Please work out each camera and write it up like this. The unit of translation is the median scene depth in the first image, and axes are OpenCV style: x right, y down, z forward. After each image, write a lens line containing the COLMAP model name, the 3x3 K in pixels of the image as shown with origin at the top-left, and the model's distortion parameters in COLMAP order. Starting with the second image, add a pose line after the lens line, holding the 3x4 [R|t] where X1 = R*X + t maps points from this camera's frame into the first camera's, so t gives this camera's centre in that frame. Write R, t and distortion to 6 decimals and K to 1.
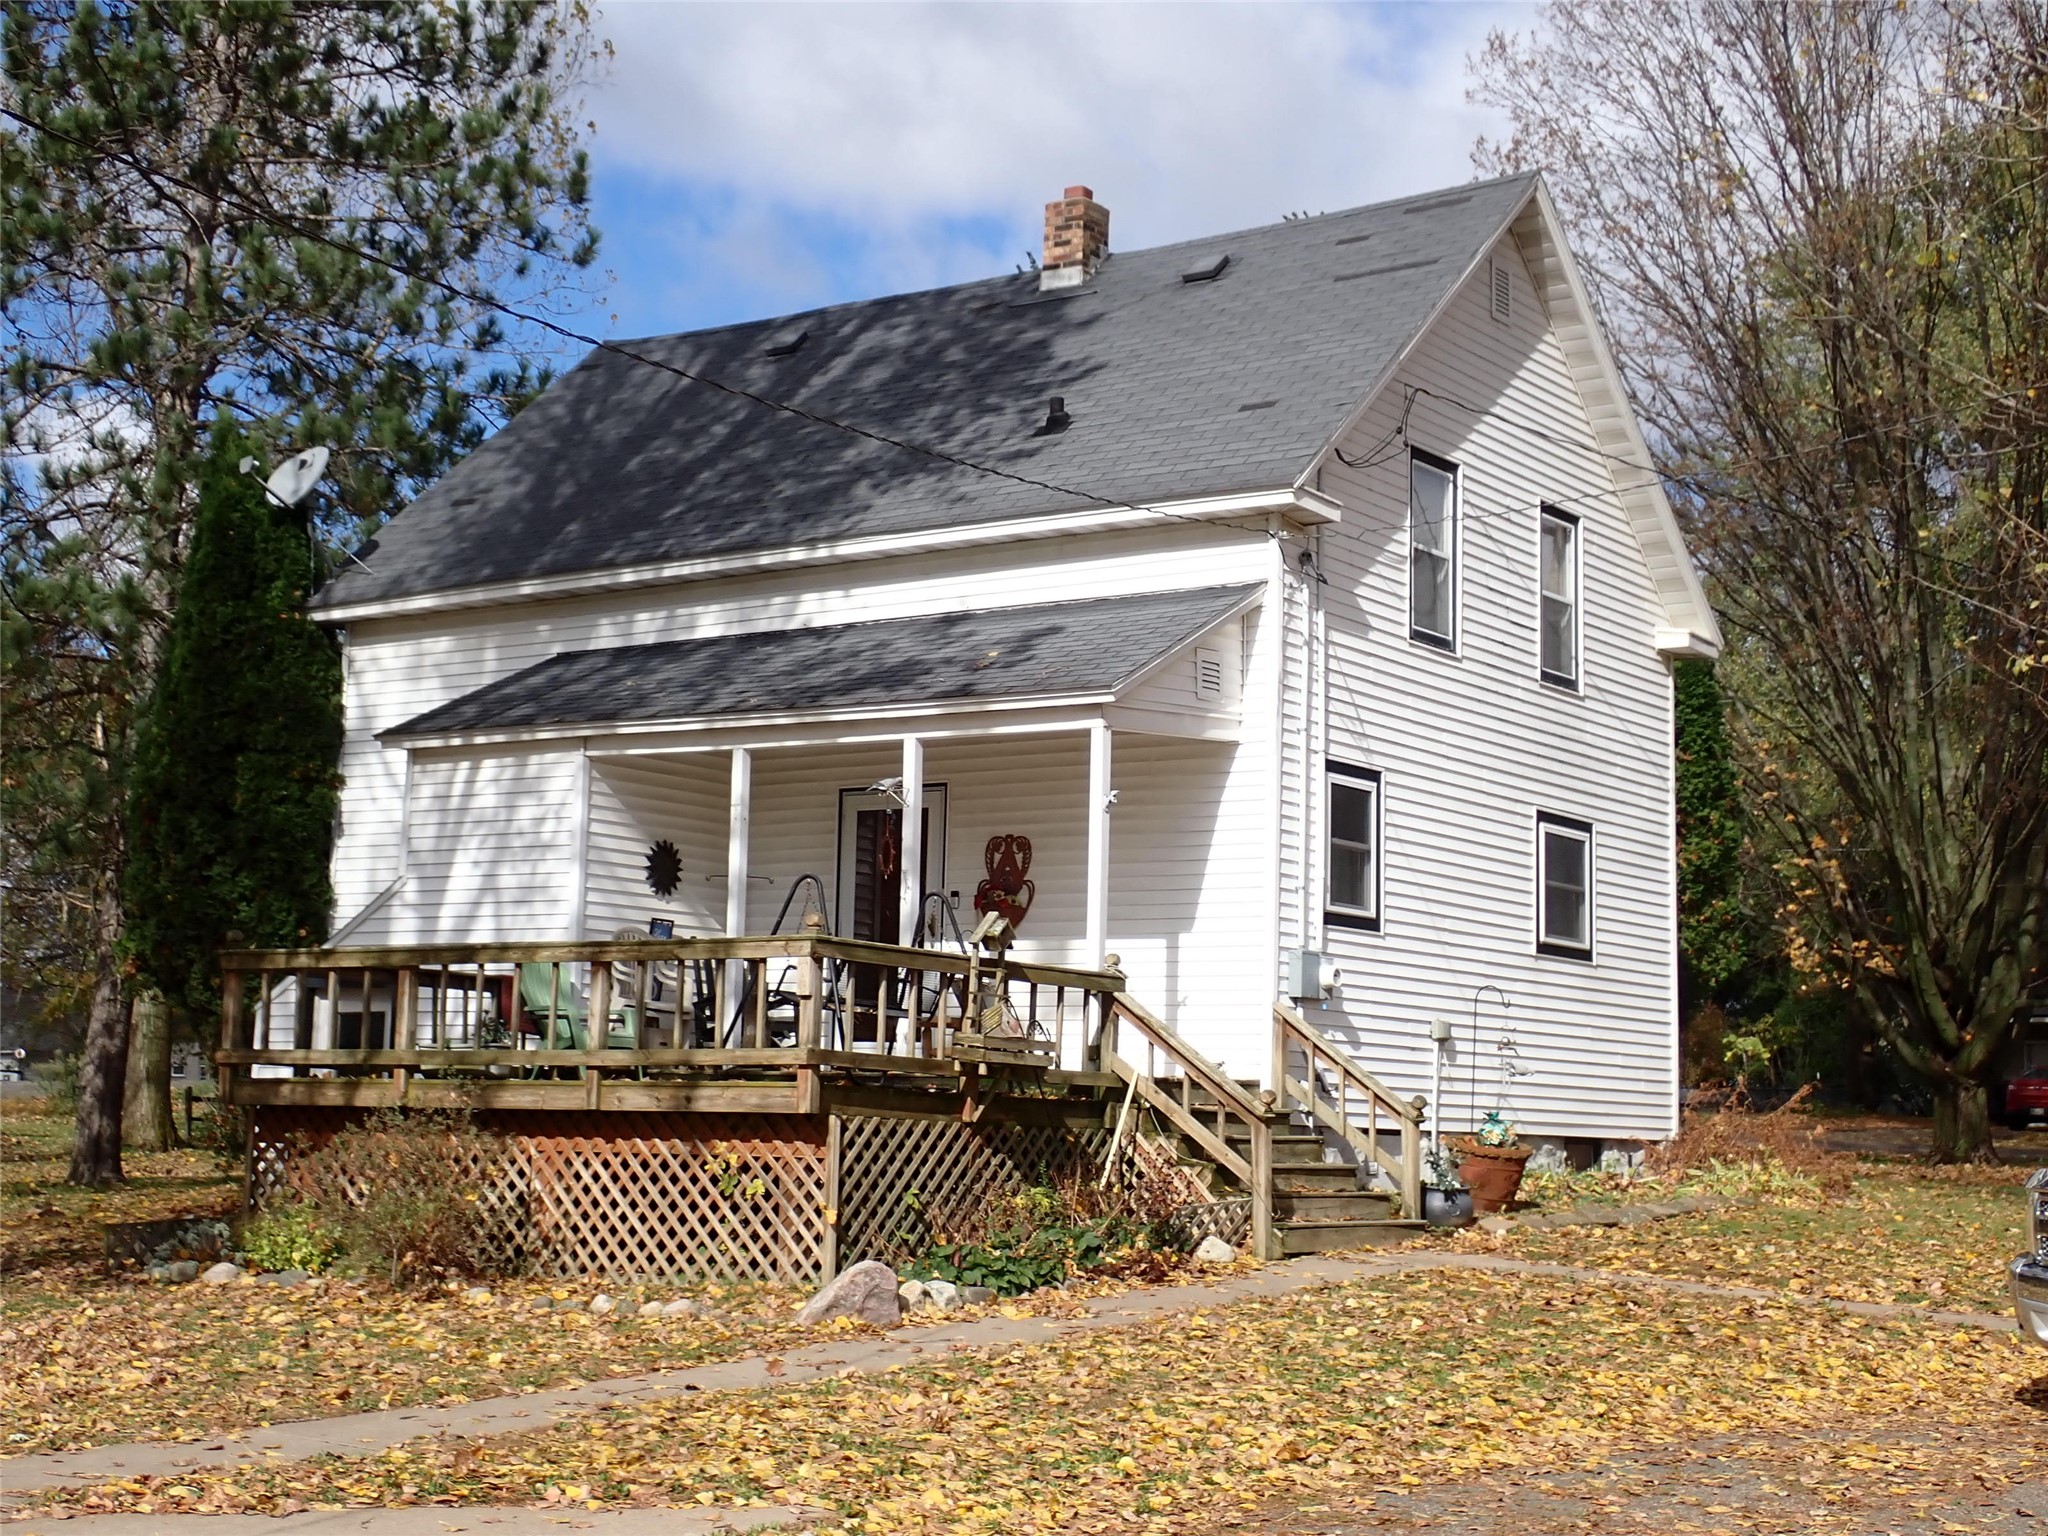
lens RADIAL K [[3023.7, 0, 1022.7], [0, 3023.7, 768.8], [0, 0, 1]] dist [0.027225, 0.000000]
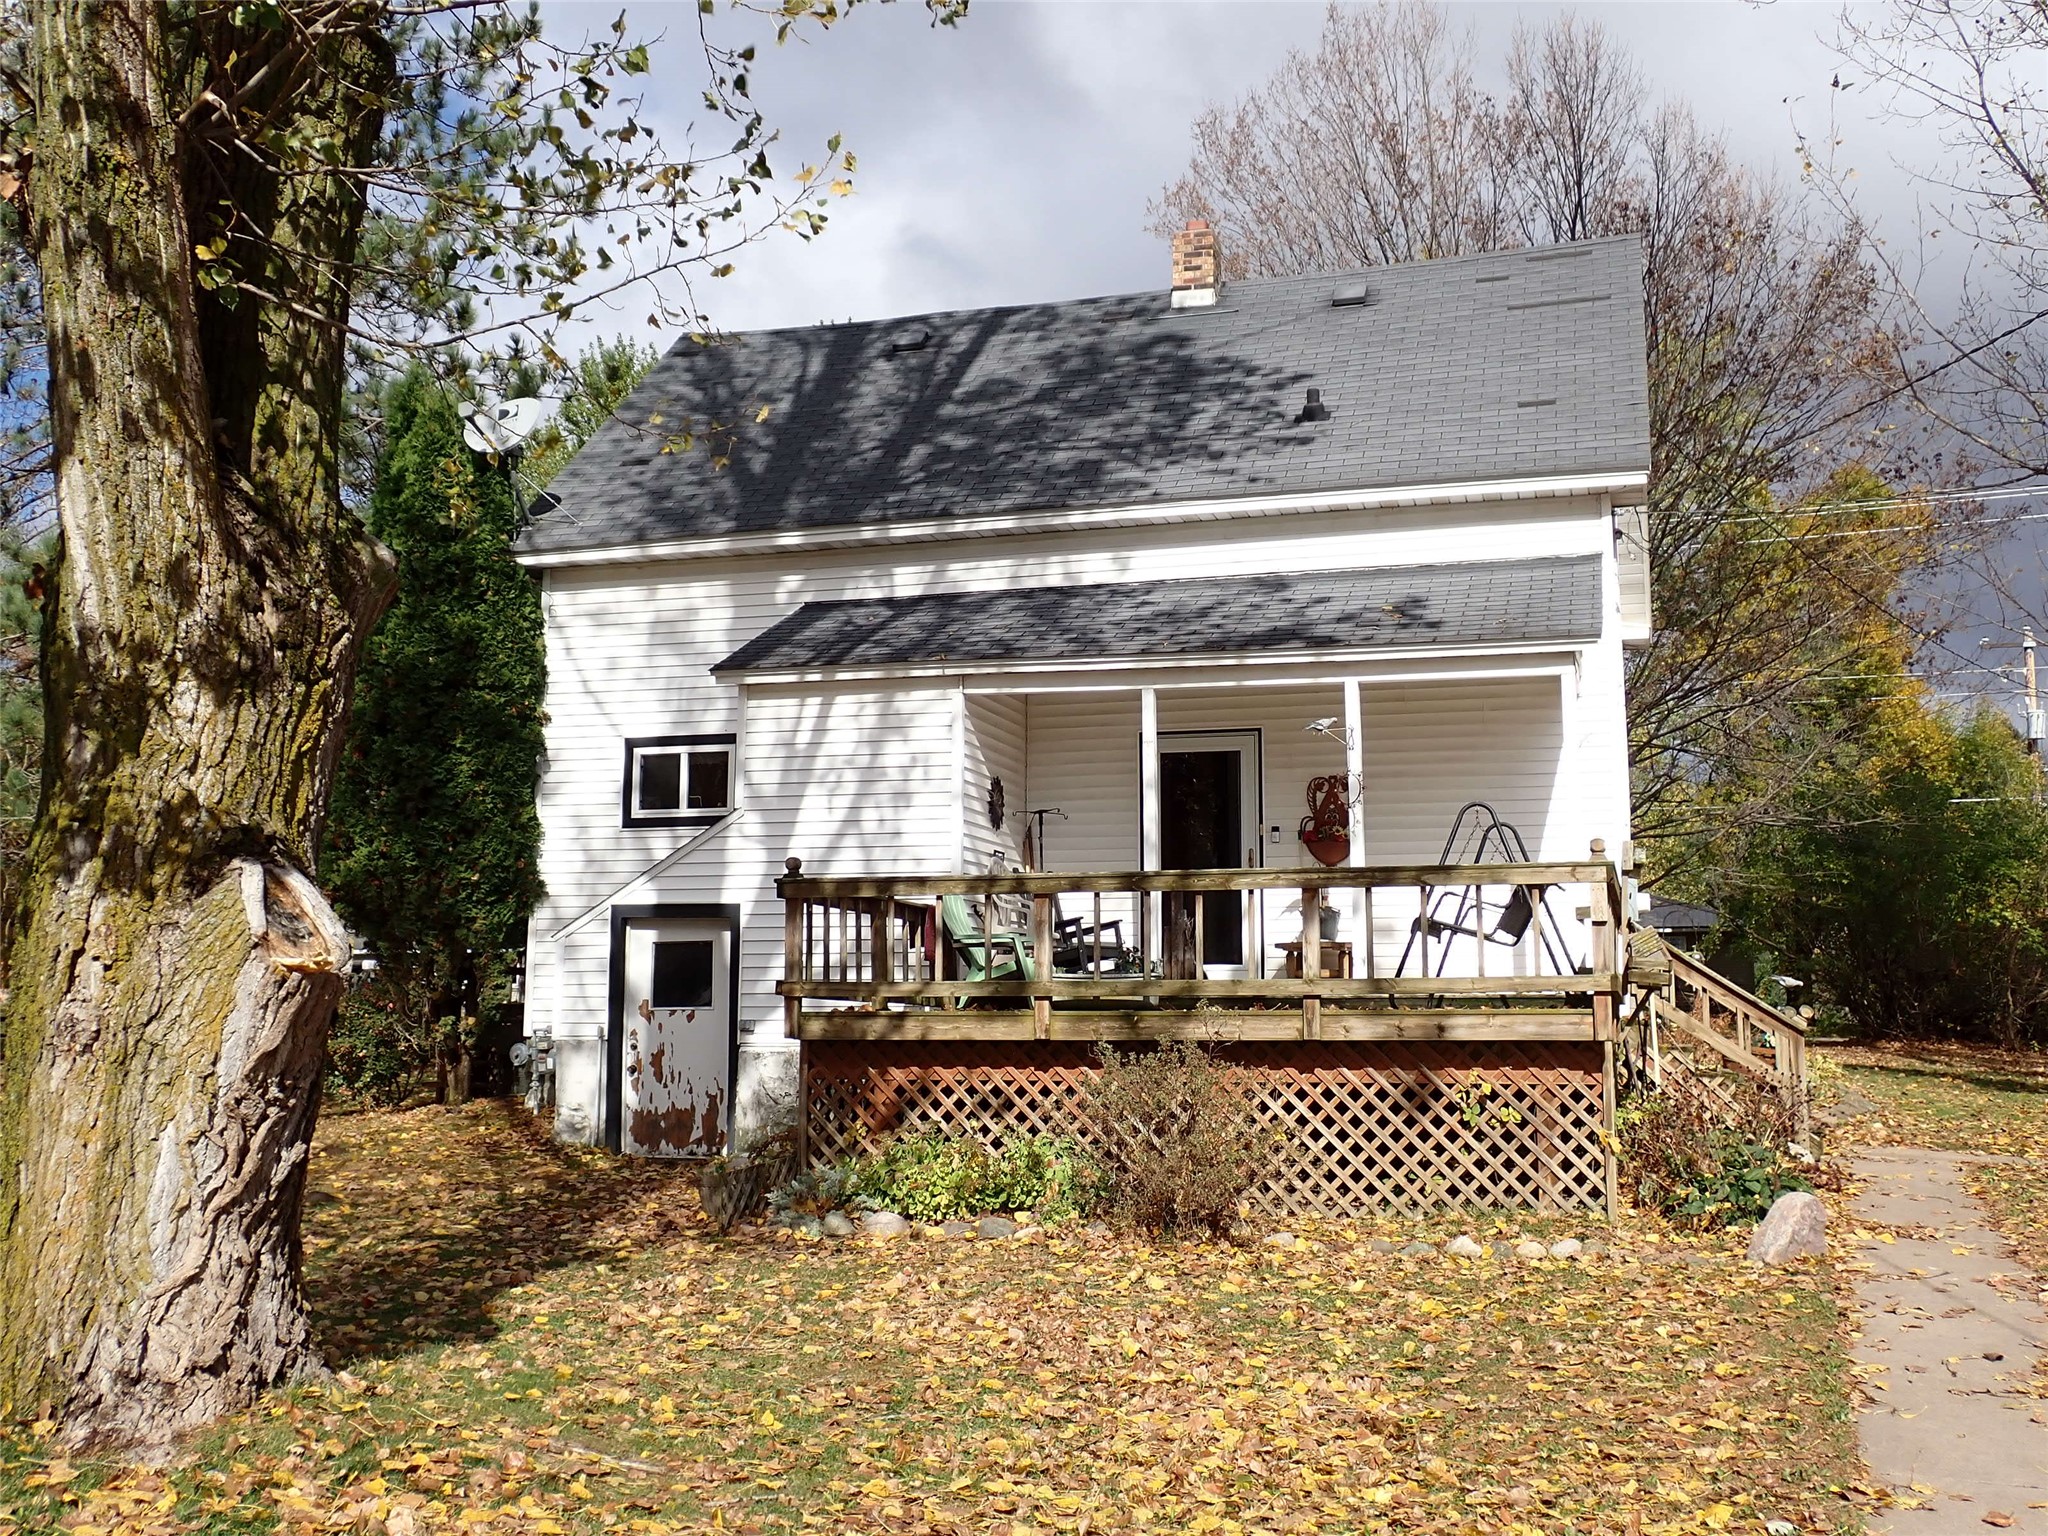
lens RADIAL K [[2111.4, 0, 1024.7], [0, 2111.4, 768.6], [0, 0, 1]] dist [0.008557, 0.000000]
pose [[0.945405, 0.016775, 0.325465, -0.357218], [-0.017806, 0.999841, 0.000190, 0.020802], [-0.325410, -0.005974, 0.945554, 0.303053]]
